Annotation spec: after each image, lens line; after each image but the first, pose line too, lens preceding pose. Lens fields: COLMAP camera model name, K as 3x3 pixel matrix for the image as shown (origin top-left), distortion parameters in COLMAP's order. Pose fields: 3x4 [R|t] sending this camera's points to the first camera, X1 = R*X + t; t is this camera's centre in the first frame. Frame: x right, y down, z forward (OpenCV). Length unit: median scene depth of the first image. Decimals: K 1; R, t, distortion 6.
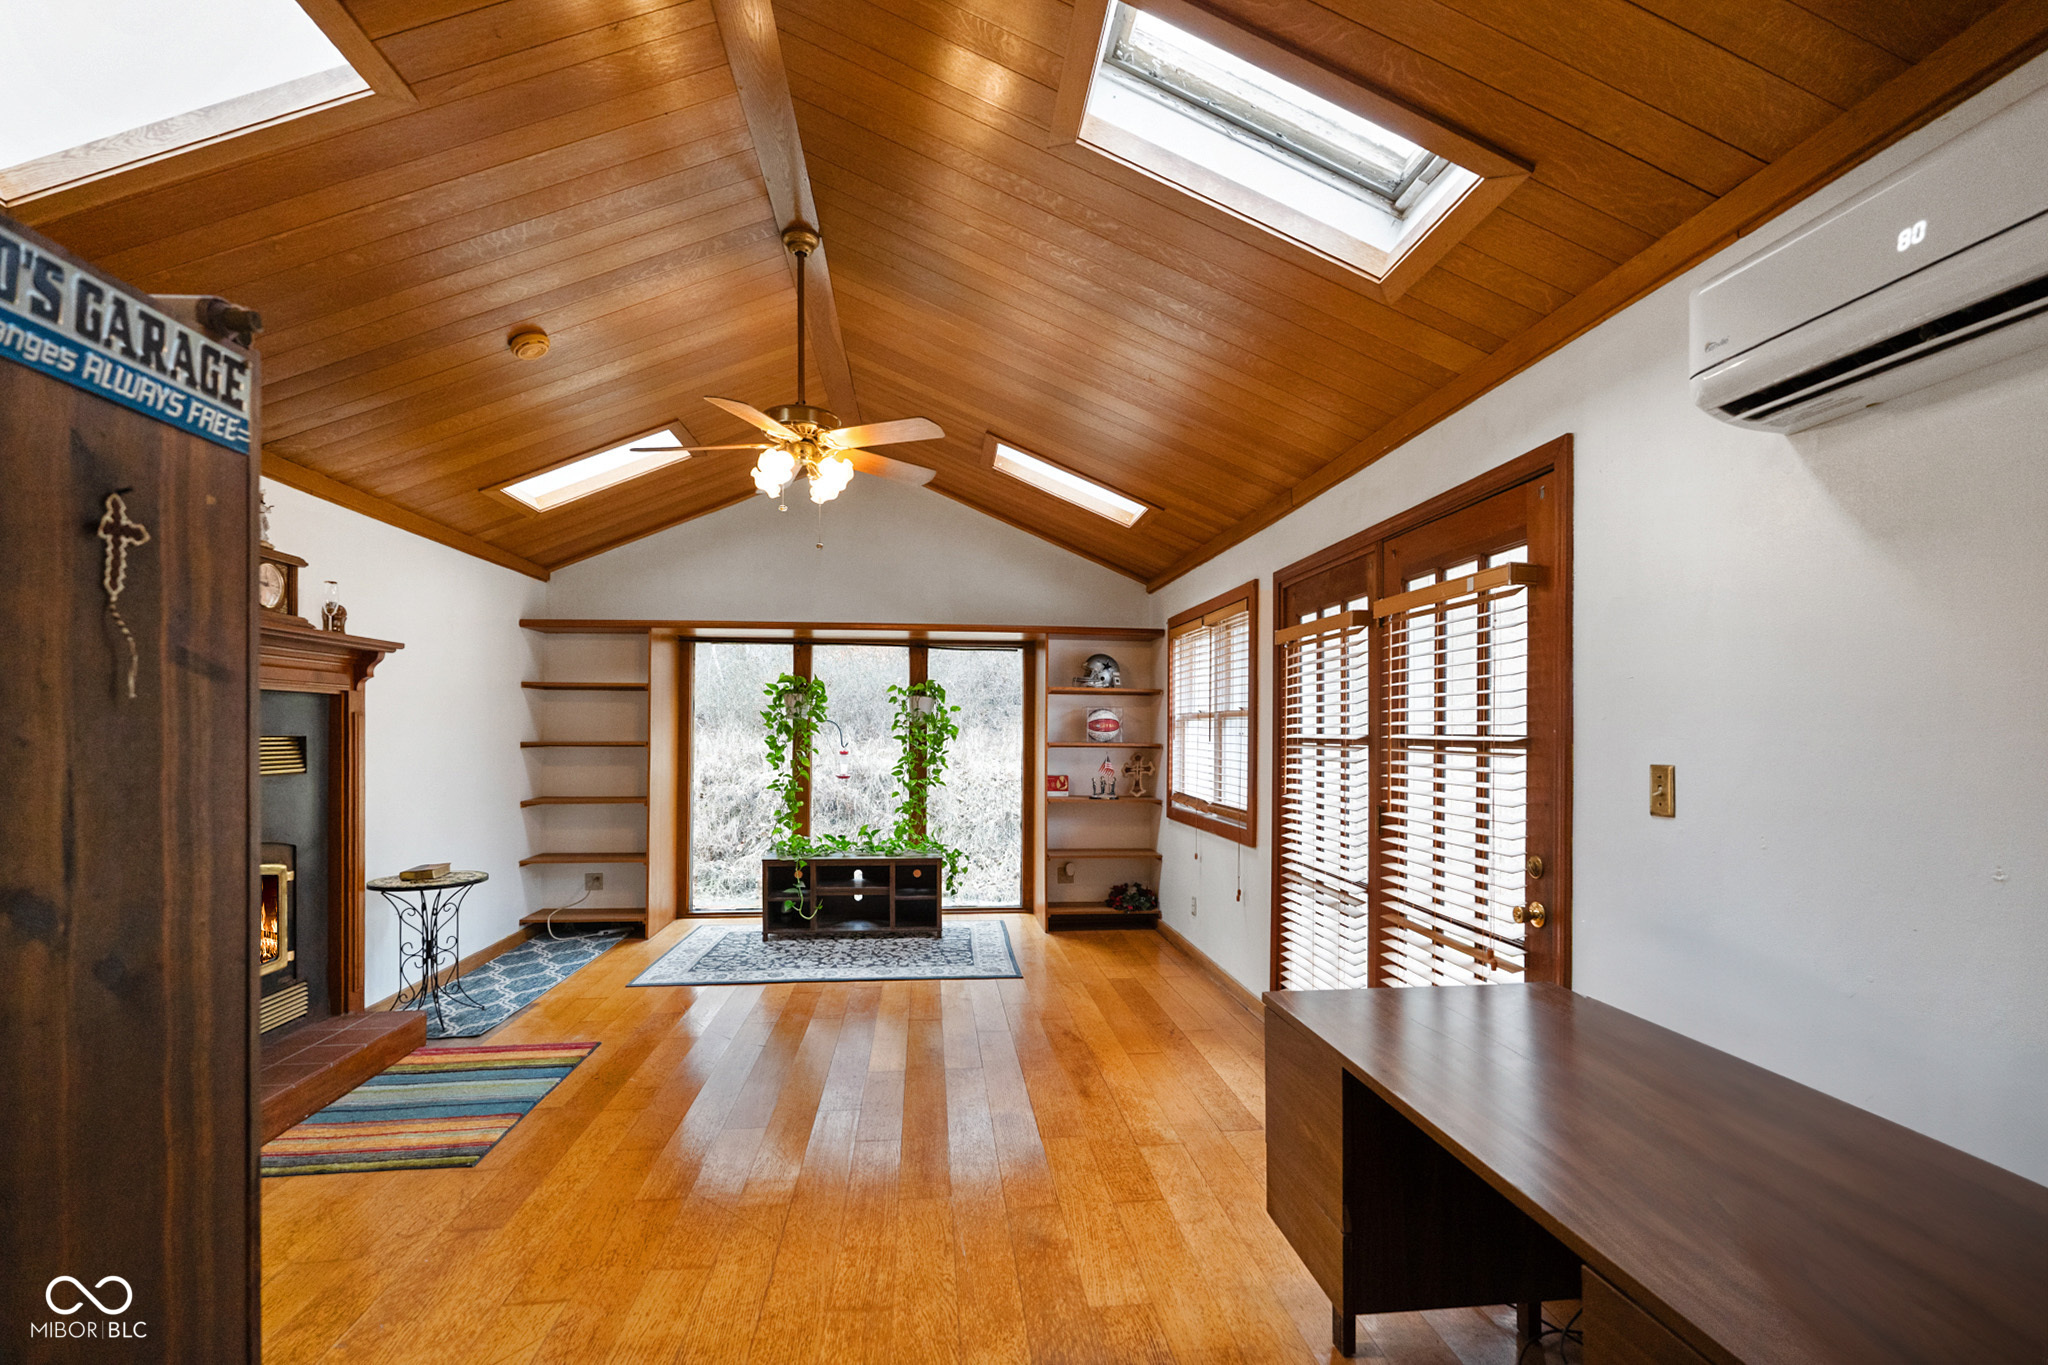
lens RADIAL K [[958.5, 0, 1032.3], [0, 958.5, 735.7], [0, 0, 1]] dist [0.000402, -0.000243]
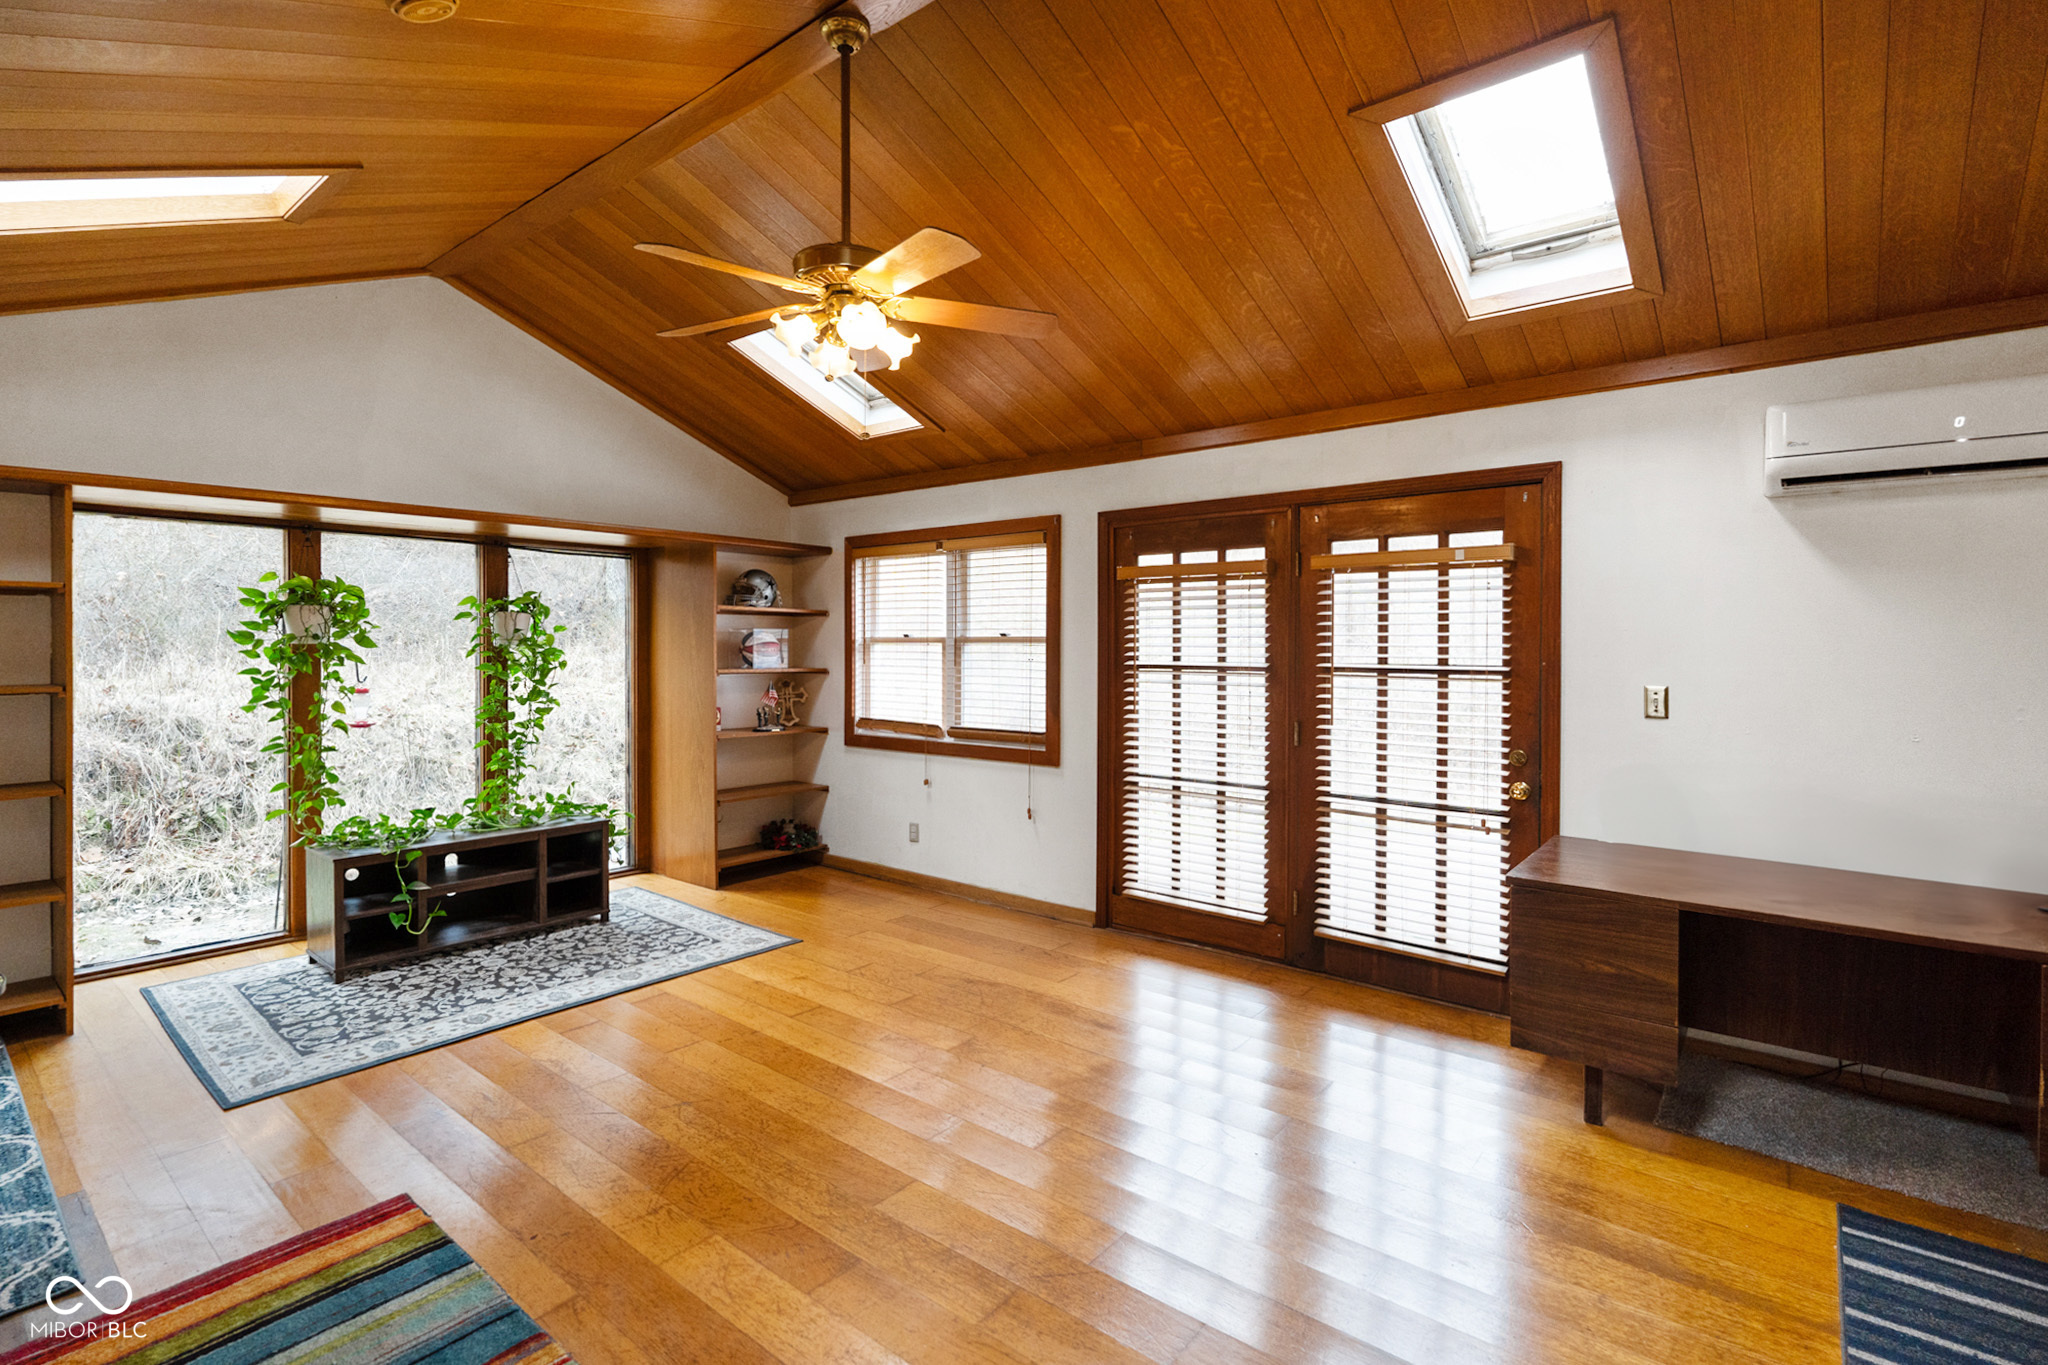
lens RADIAL K [[934.9, 0, 1050.9], [0, 934.9, 660.3], [0, 0, 1]] dist [0.000771, 0.000406]
pose [[0.708468, -0.017124, 0.705535, -0.426485], [0.006495, 0.999821, 0.017745, -0.017042], [-0.705713, -0.007989, 0.708452, 0.224509]]
